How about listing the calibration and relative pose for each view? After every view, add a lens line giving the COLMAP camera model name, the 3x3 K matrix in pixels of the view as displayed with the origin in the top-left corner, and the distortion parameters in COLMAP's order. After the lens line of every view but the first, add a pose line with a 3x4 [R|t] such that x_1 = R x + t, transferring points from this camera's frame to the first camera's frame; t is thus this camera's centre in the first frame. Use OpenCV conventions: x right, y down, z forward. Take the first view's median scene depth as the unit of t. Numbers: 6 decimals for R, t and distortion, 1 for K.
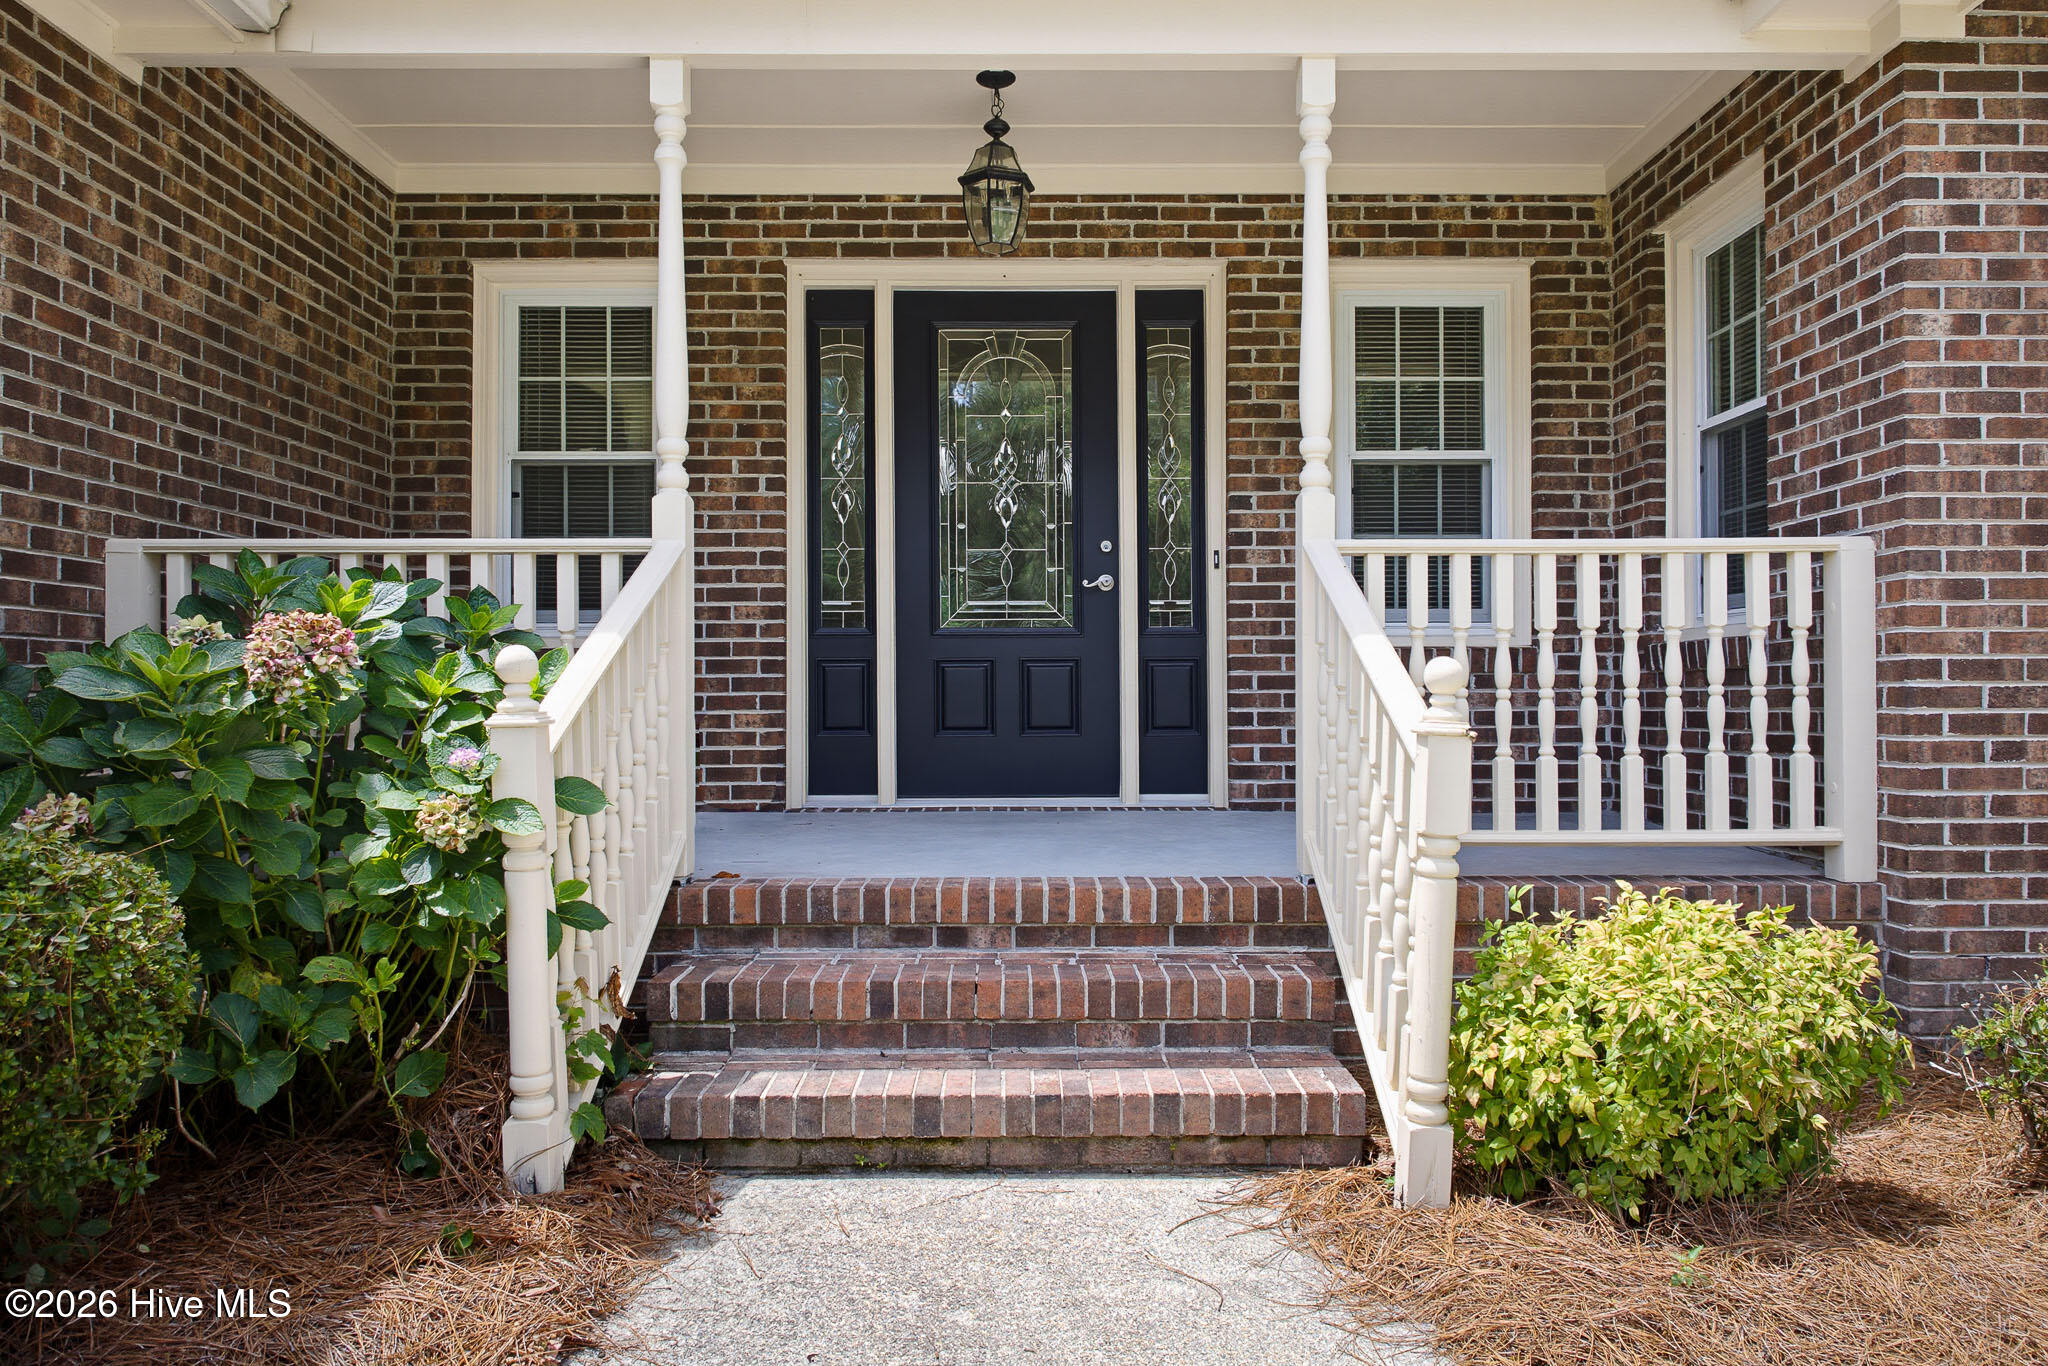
lens RADIAL K [[1396.1, 0, 1040.4], [0, 1396.1, 687.3], [0, 0, 1]] dist [-0.000638, -0.002991]
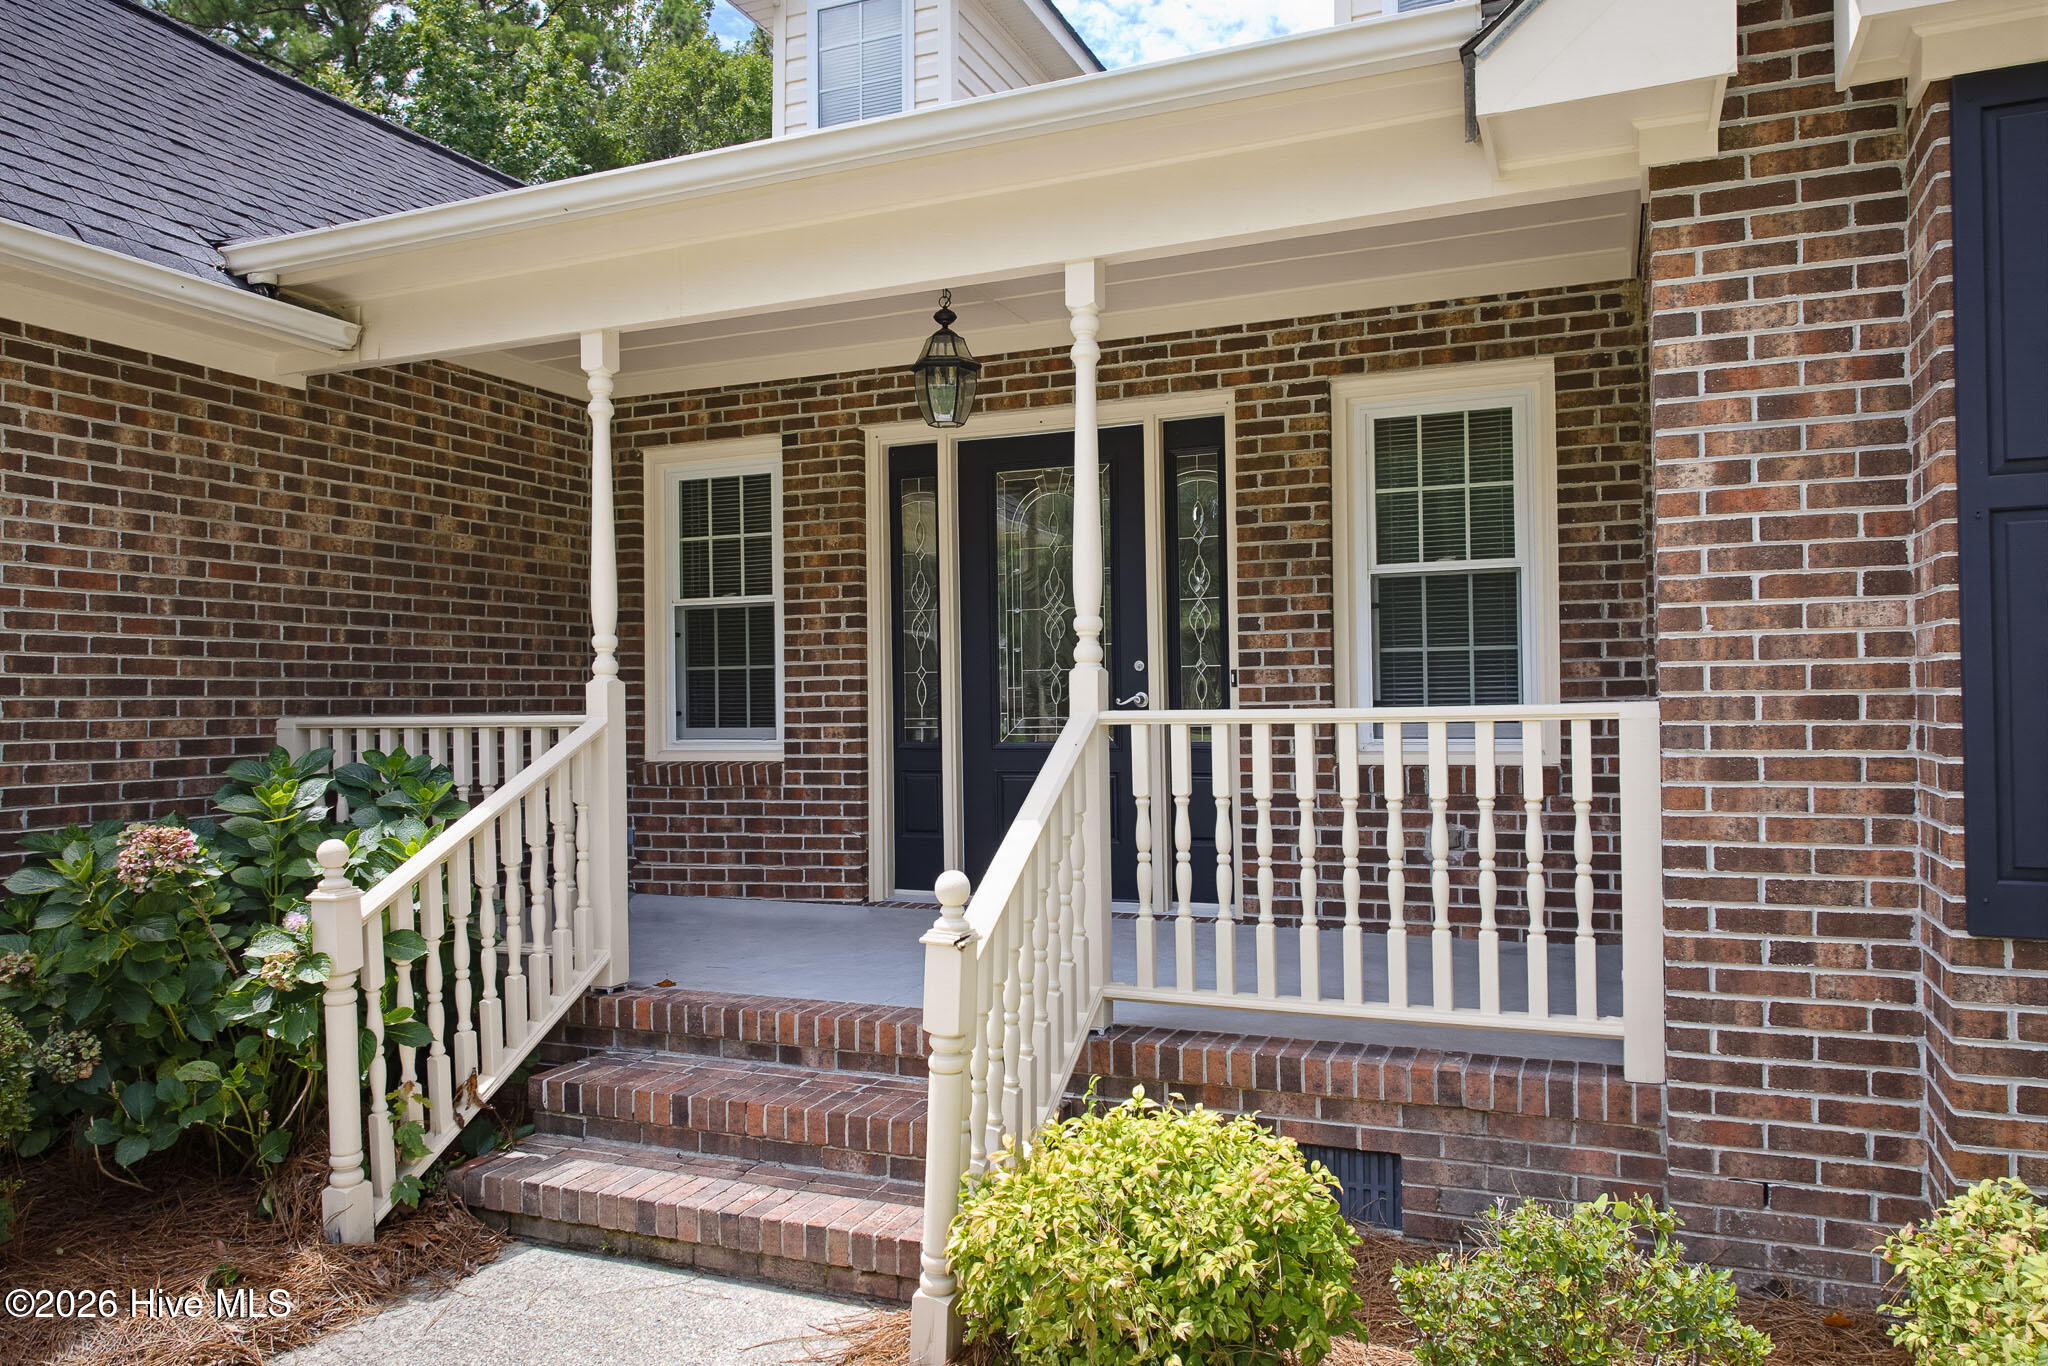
lens RADIAL K [[1396.1, 0, 1110.2], [0, 1396.1, 678.2], [0, 0, 1]] dist [-0.000638, -0.002991]
pose [[0.923020, -0.012422, -0.384550, 0.637657], [0.011760, 0.999923, -0.004075, -0.129306], [0.384571, -0.000760, 0.923095, 0.021218]]
